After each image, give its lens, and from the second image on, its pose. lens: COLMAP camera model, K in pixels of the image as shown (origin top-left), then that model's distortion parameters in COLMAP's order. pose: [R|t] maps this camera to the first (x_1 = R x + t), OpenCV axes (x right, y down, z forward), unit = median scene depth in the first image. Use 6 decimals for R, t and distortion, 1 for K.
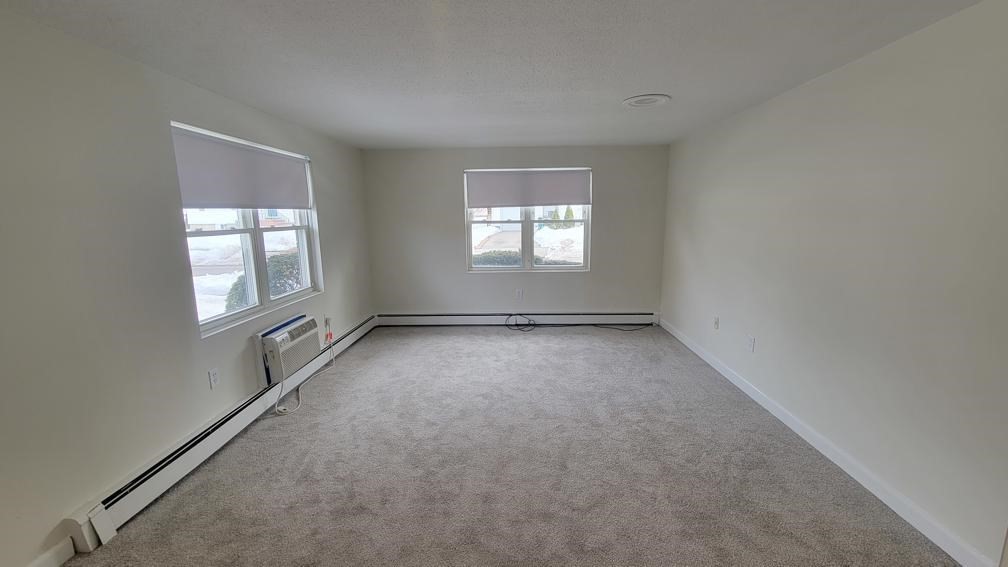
lens RADIAL K [[408.3, 0, 507.4], [0, 408.3, 280.1], [0, 0, 1]] dist [0.002587, -0.000062]
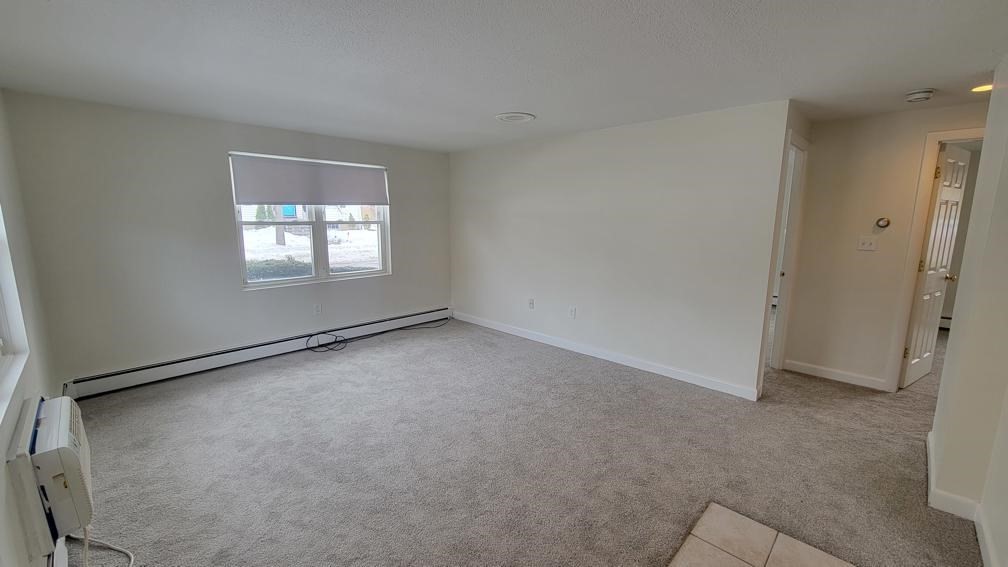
lens RADIAL K [[408.3, 0, 508.0], [0, 408.3, 281.6], [0, 0, 1]] dist [0.002587, -0.000062]
pose [[0.674144, -0.100383, 0.731746, -0.342764], [0.104383, 0.993726, 0.040156, -0.015838], [-0.731187, 0.049311, 0.680393, 0.151432]]
